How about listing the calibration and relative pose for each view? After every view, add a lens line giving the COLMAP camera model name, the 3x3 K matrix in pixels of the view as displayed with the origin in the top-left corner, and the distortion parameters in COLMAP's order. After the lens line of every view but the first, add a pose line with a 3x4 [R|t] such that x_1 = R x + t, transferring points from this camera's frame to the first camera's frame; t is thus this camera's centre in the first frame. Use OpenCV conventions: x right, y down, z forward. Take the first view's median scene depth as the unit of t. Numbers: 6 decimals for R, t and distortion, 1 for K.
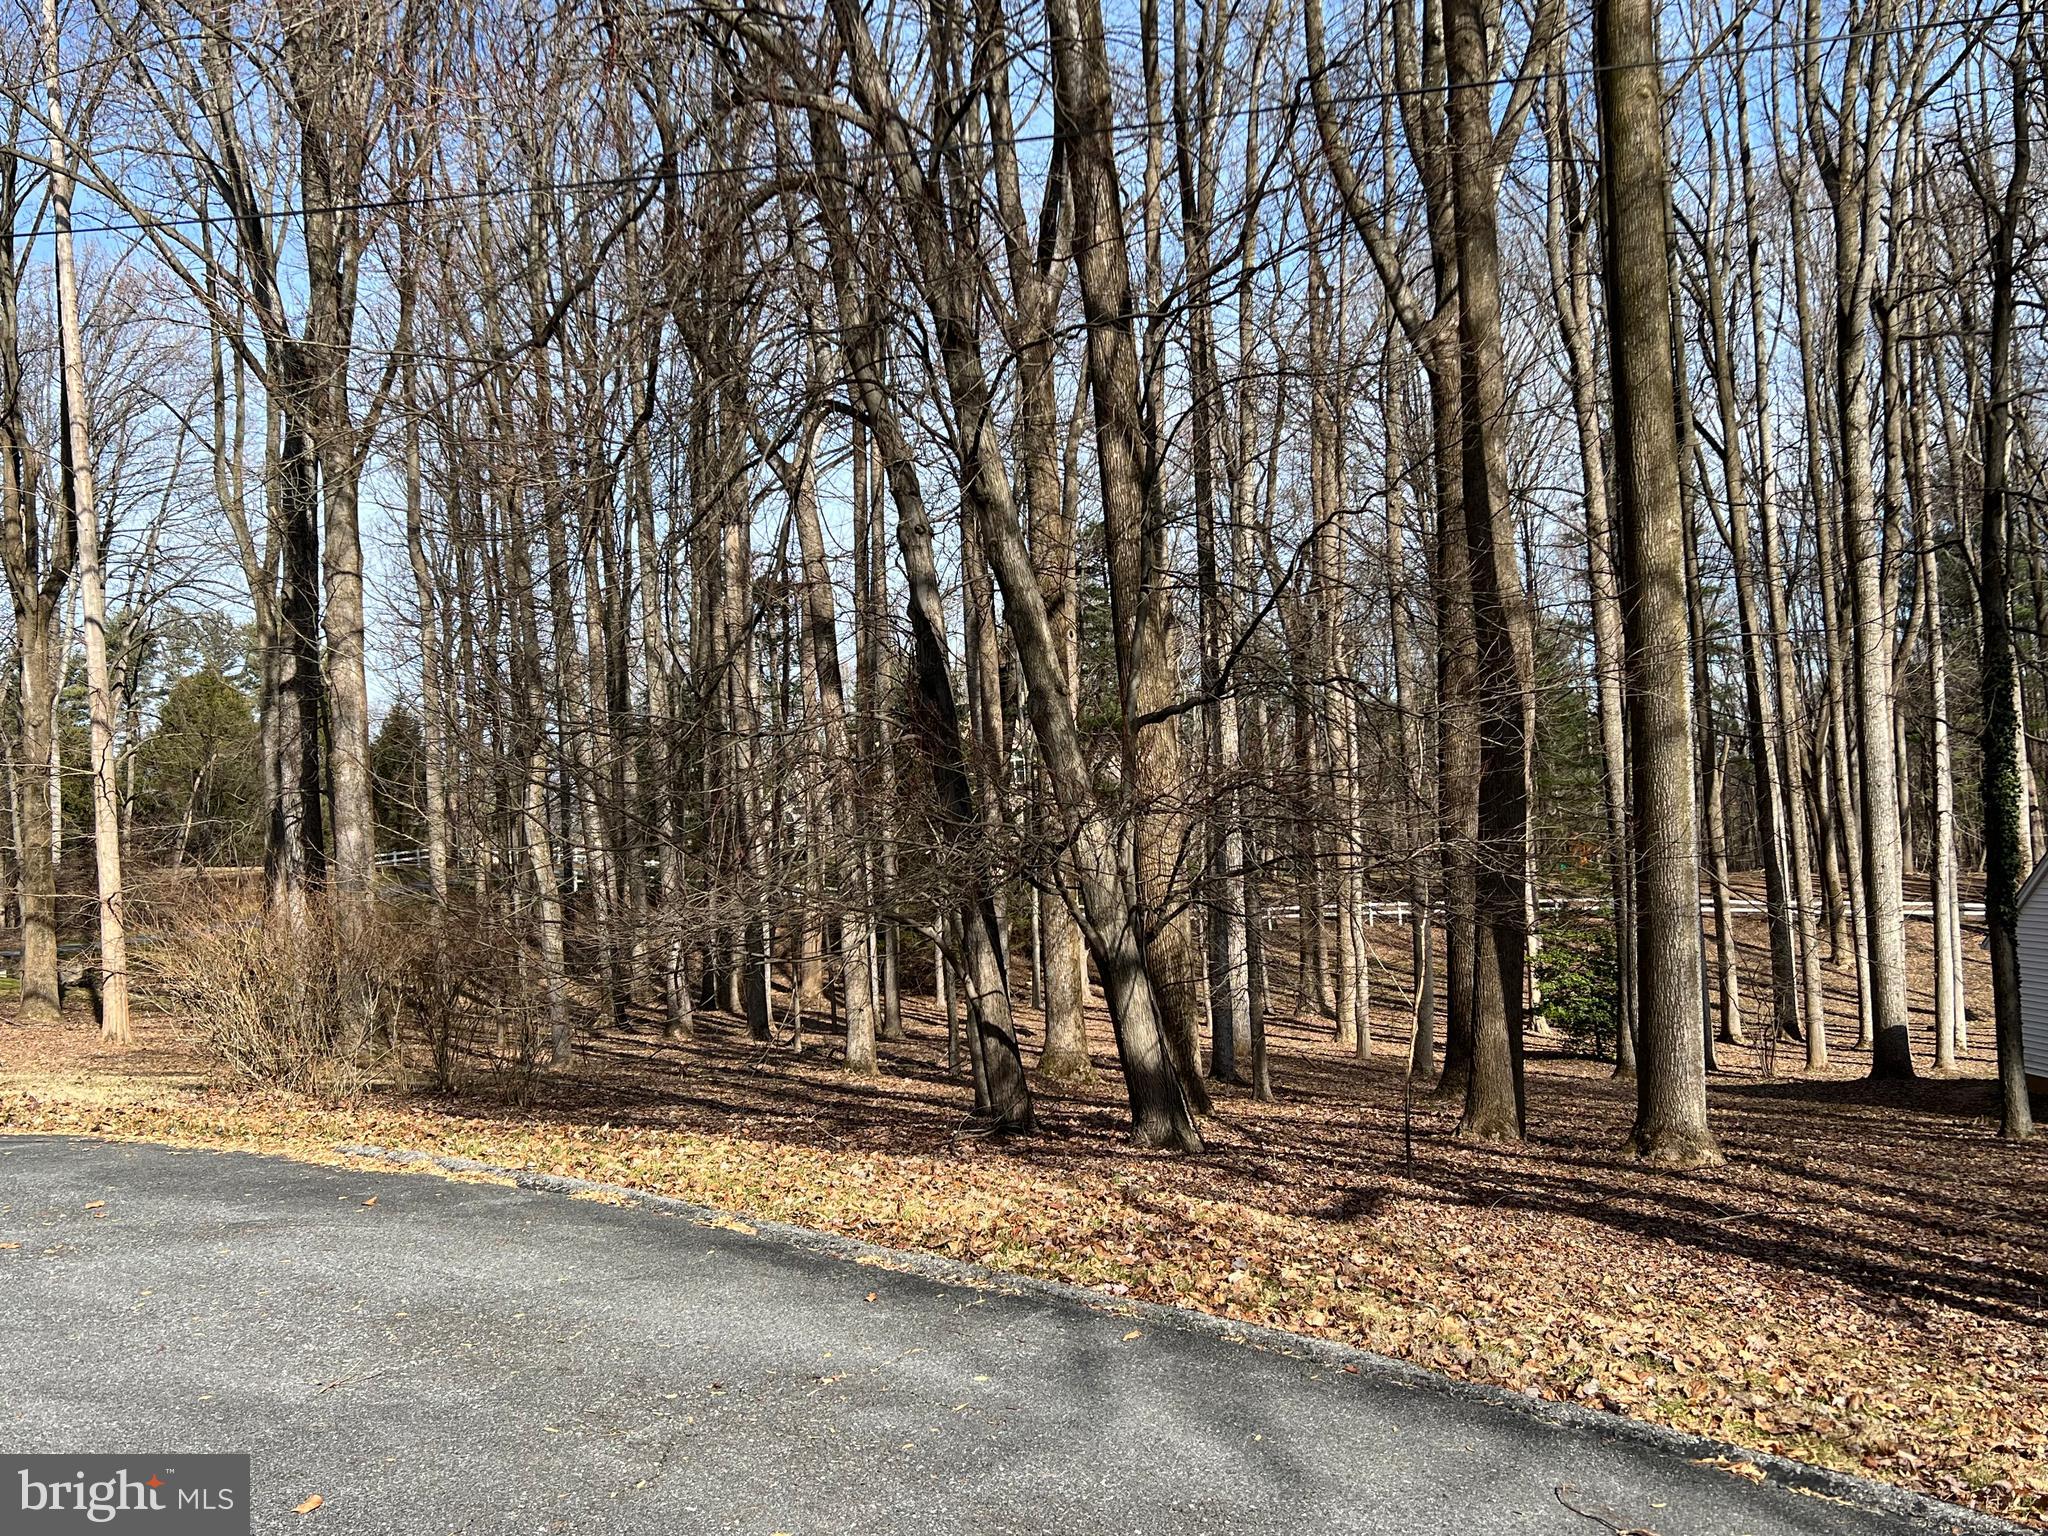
lens RADIAL K [[1688.9, 0, 1024.0], [0, 1688.9, 768.0], [0, 0, 1]] dist [-0.001947, -0.002348]
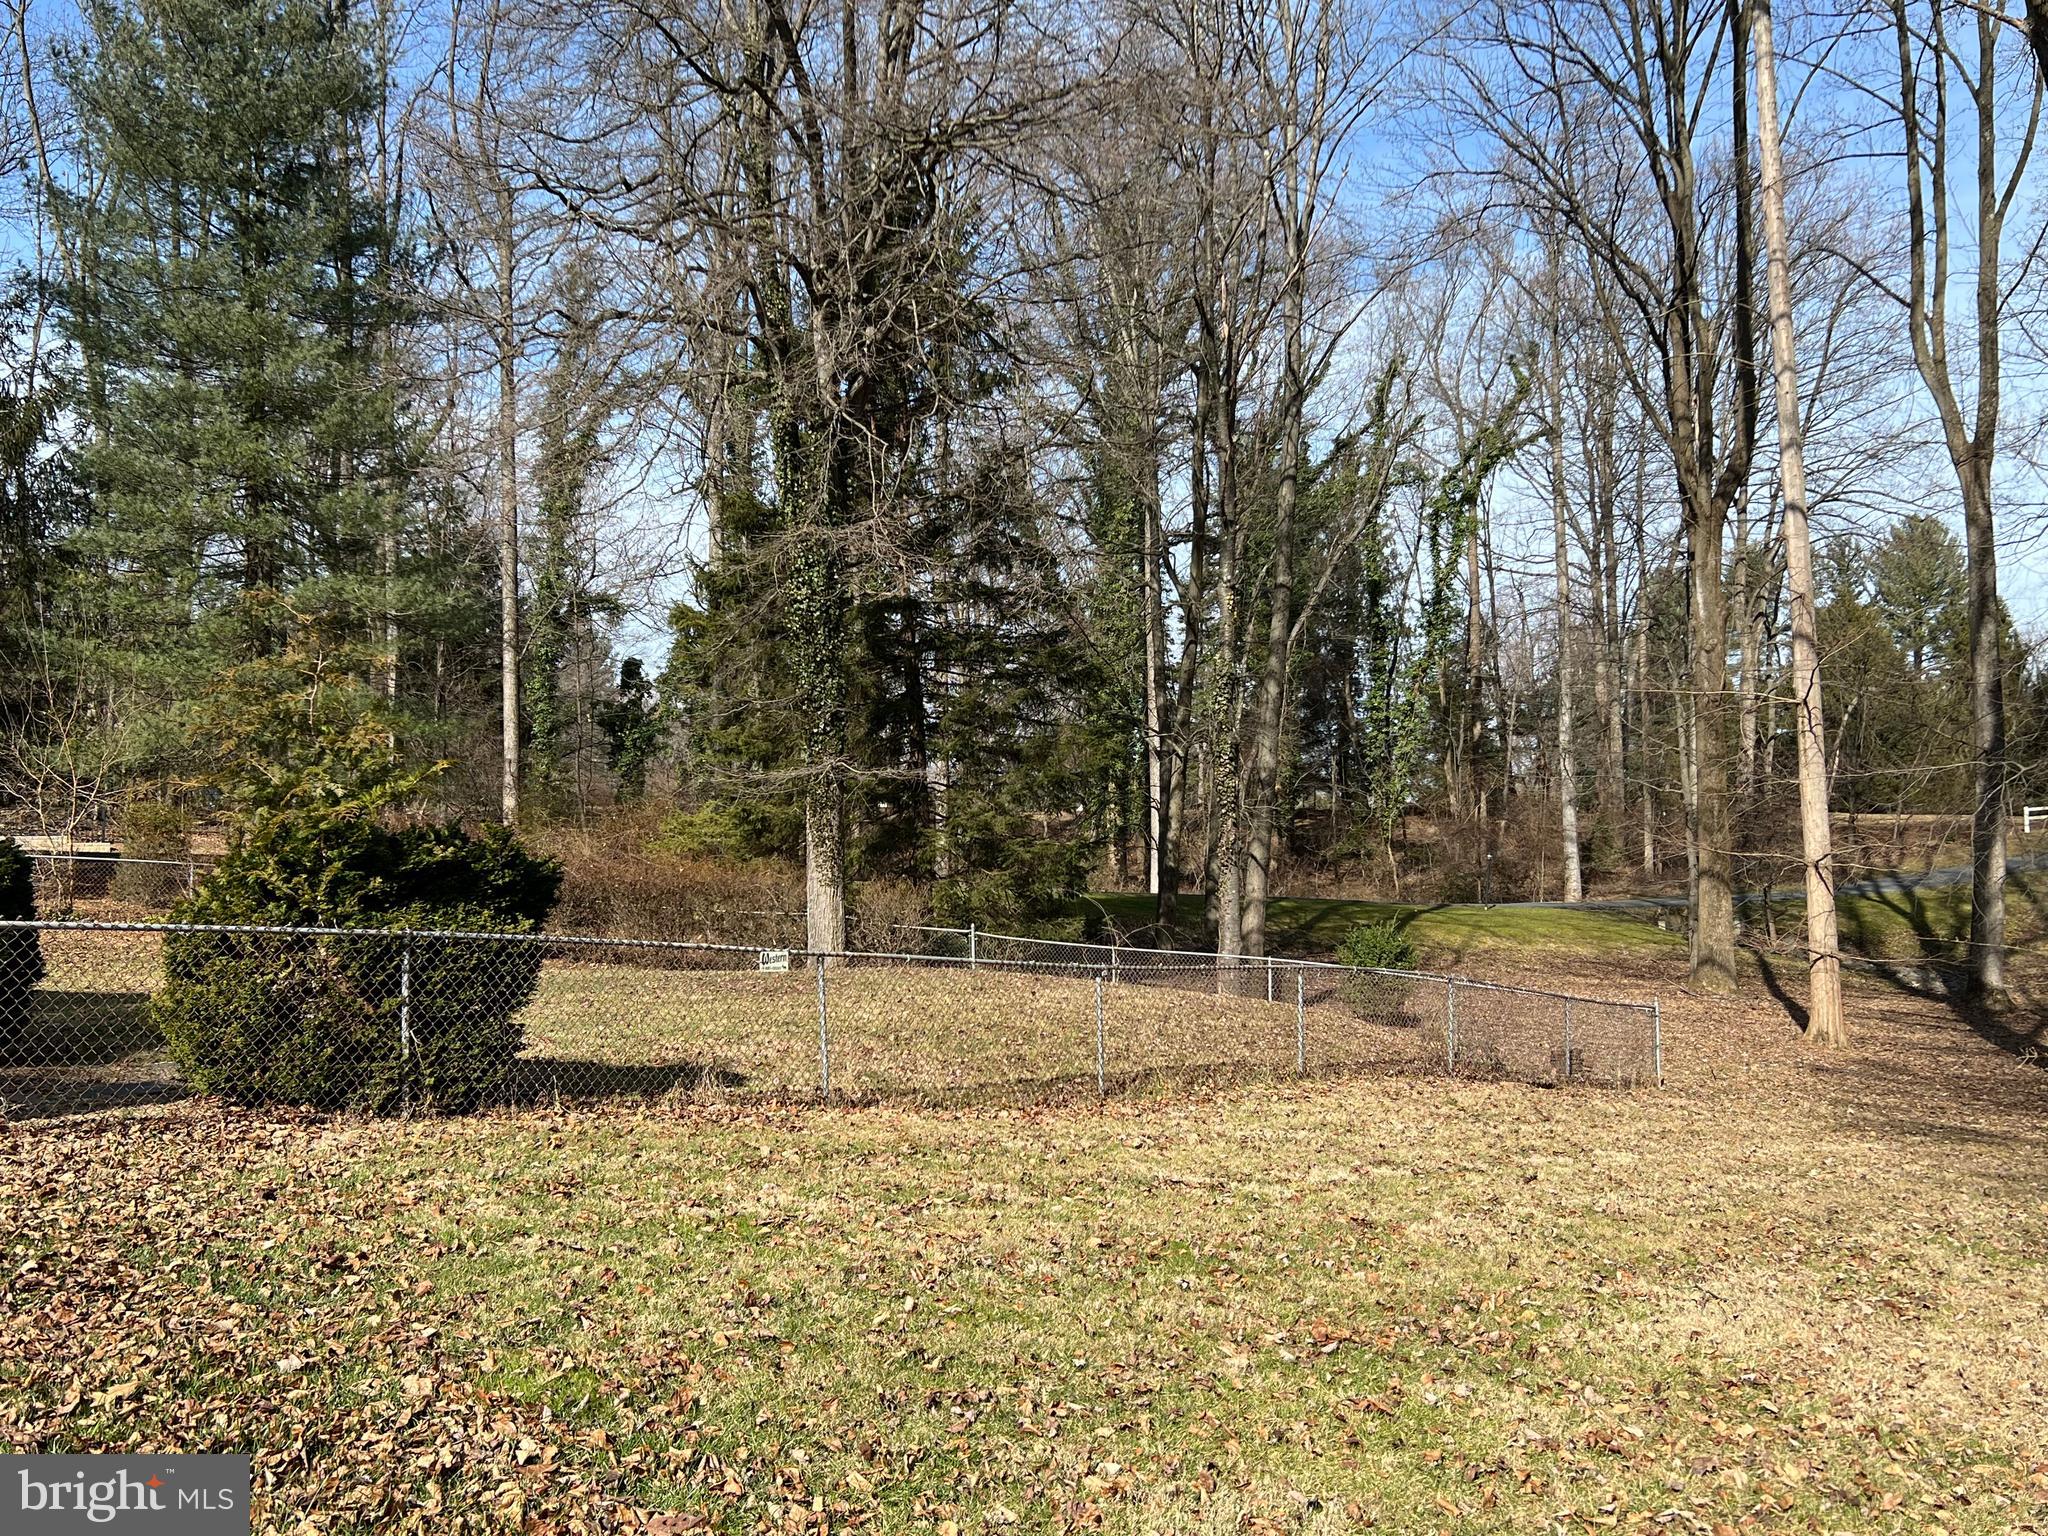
lens RADIAL K [[1697.9, 0, 1015.5], [0, 1697.9, 805.0], [0, 0, 1]] dist [0.012666, -0.034874]
pose [[0.632663, 0.027255, -0.773947, -0.166664], [0.016237, 0.998694, 0.048442, 0.007209], [0.774257, -0.043214, 0.631394, 0.213034]]
